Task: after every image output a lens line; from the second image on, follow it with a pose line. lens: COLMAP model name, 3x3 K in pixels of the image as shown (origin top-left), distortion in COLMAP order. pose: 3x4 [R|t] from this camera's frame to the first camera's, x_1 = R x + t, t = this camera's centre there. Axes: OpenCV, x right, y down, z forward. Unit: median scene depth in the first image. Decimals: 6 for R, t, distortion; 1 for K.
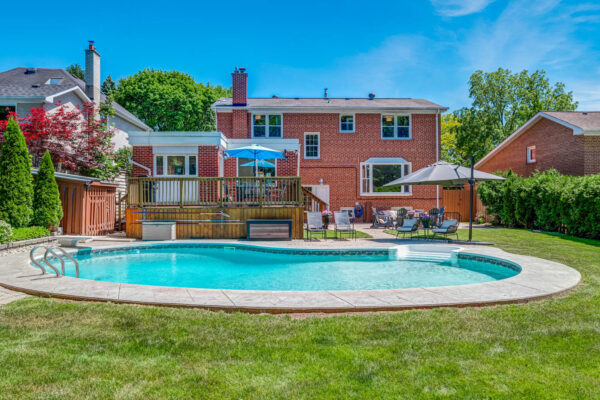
lens RADIAL K [[456.3, 0, 303.3], [0, 456.3, 199.9], [0, 0, 1]] dist [-0.006119, 0.019570]
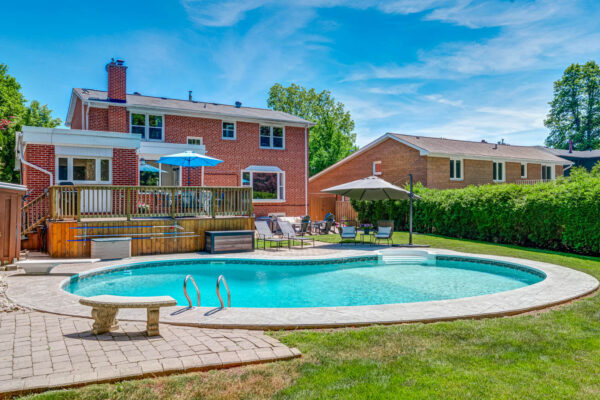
lens RADIAL K [[456.3, 0, 303.0], [0, 456.3, 200.4], [0, 0, 1]] dist [-0.006119, 0.019570]
pose [[0.875547, 0.001165, 0.483132, -0.256015], [-0.001468, 0.999999, 0.000247, -0.014239], [-0.483131, -0.000926, 0.875548, 0.042200]]
